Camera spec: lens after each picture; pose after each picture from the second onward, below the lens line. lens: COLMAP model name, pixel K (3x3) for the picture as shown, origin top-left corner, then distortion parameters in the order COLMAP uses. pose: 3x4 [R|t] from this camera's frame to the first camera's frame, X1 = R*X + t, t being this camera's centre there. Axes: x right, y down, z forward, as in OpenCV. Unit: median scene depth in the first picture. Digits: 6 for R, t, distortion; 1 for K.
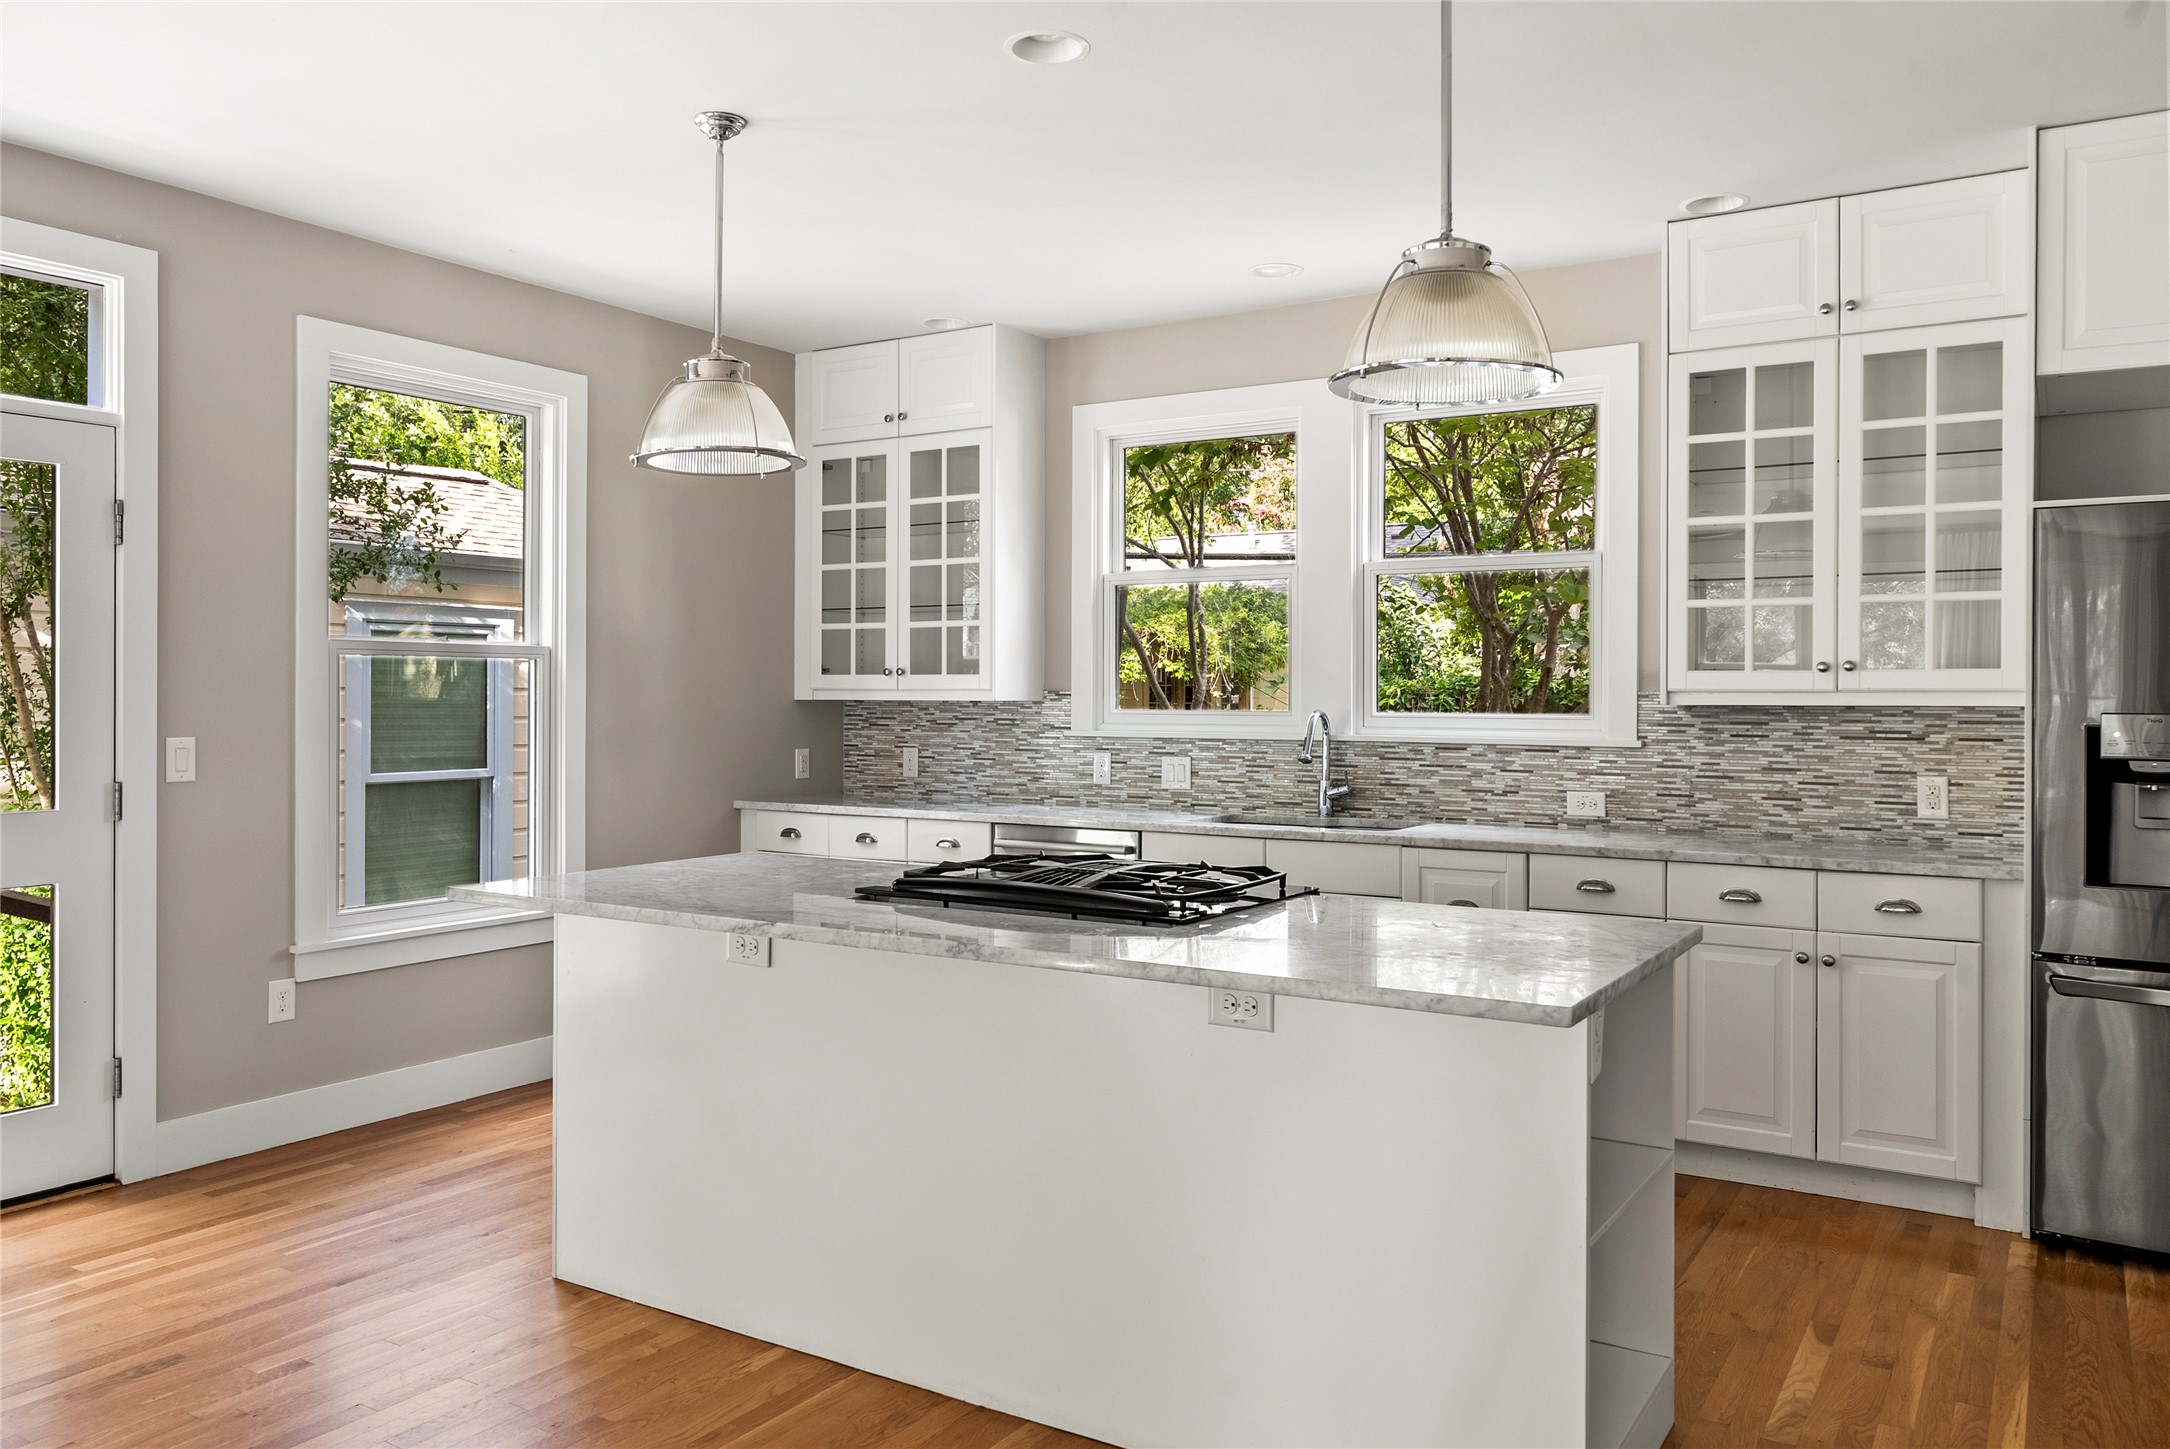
lens RADIAL K [[1581.6, 0, 1082.2], [0, 1581.6, 701.2], [0, 0, 1]] dist [0.006657, -0.013151]
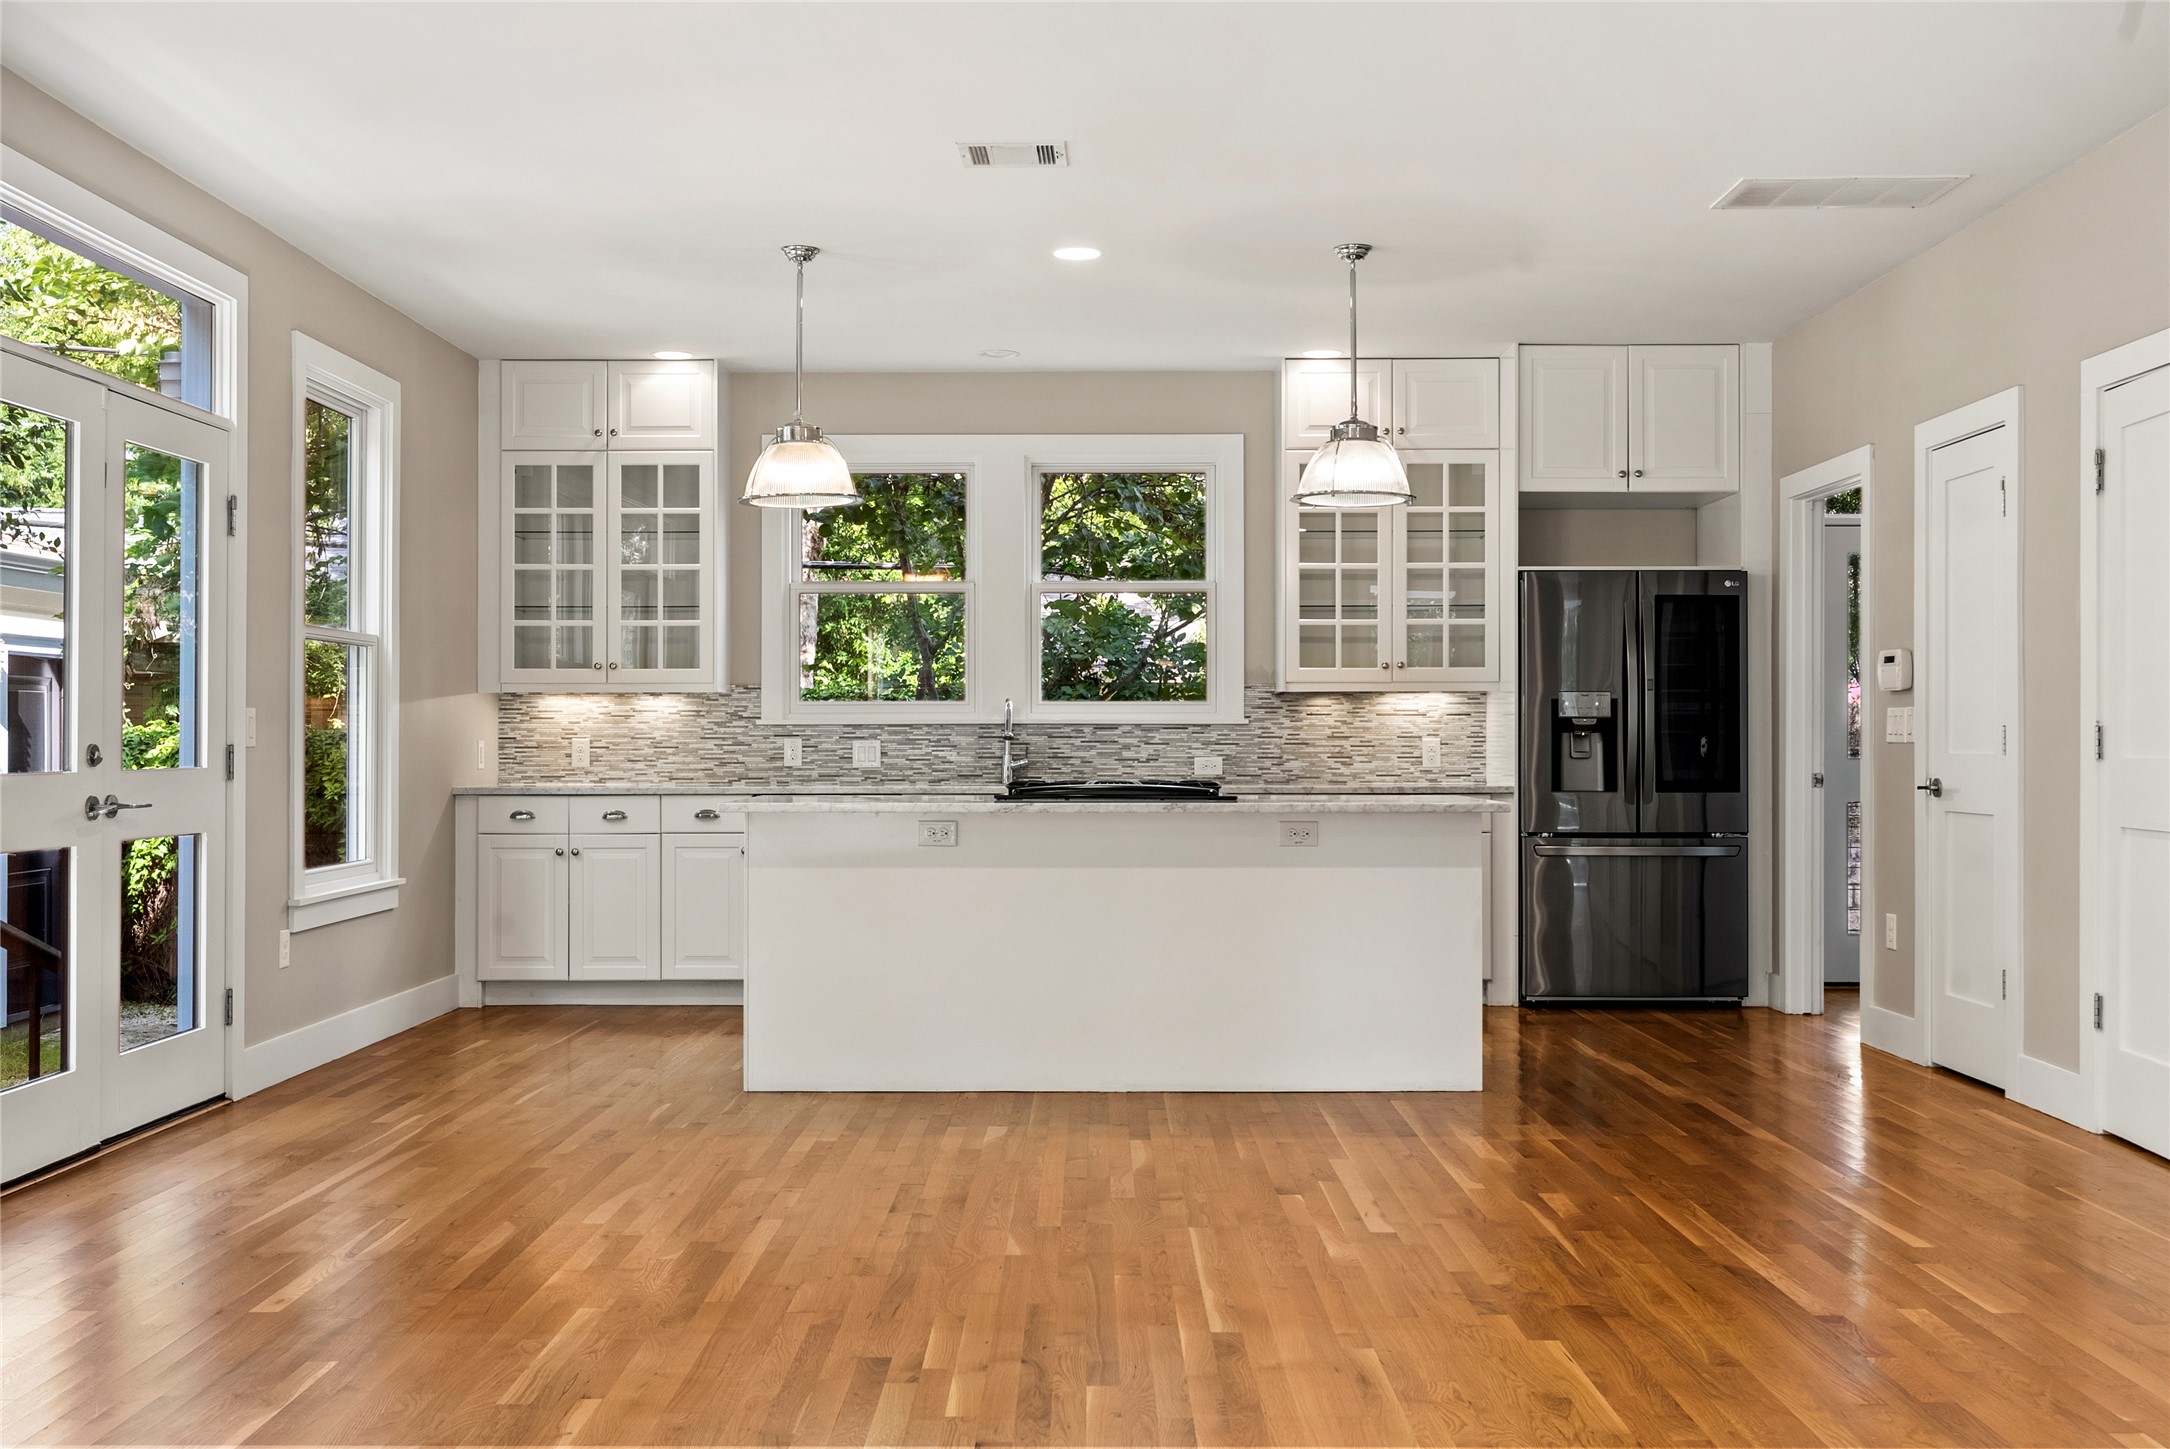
lens RADIAL K [[2162.4, 0, 1089.6], [0, 2162.4, 715.8], [0, 0, 1]] dist [0.001515, 0.000000]
pose [[0.847592, 0.001839, 0.530646, -0.767212], [0.006421, 0.999885, -0.013721, 0.046828], [-0.530610, 0.015038, 0.847483, -0.534349]]
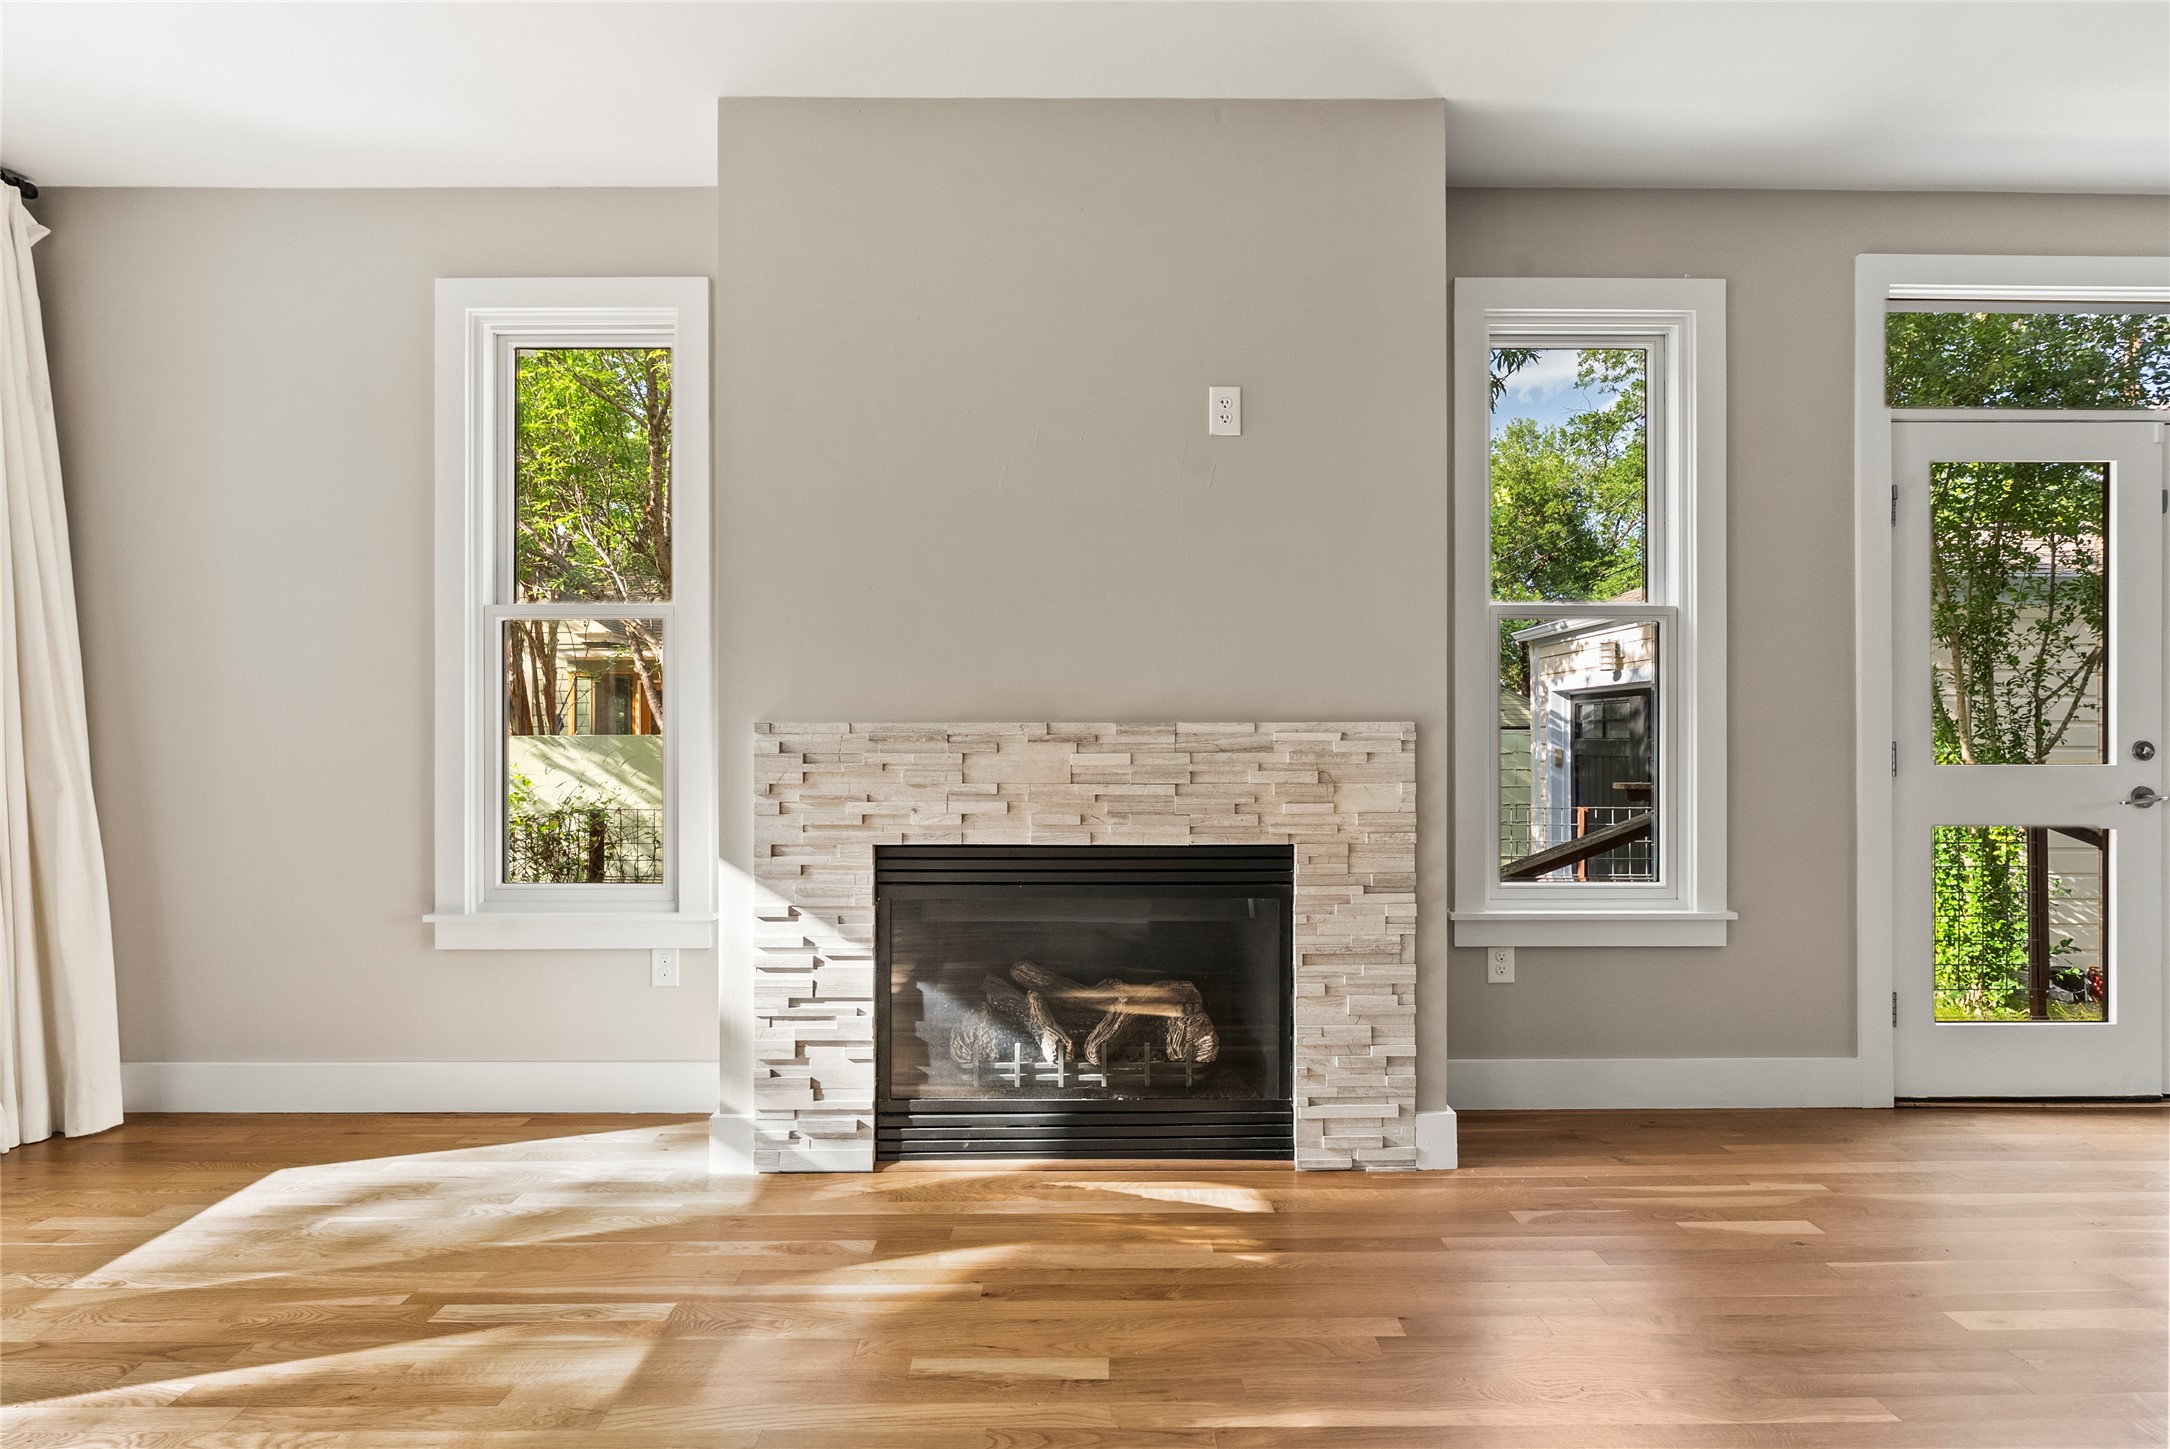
lens RADIAL K [[962.5, 0, 1070.1], [0, 962.5, 725.7], [0, 0, 1]] dist [-0.005275, -0.000119]
pose [[0.535875, -0.007465, -0.844264, -0.471702], [-0.002786, 0.999940, -0.010610, 0.041801], [0.844293, 0.008038, 0.535822, -0.145460]]
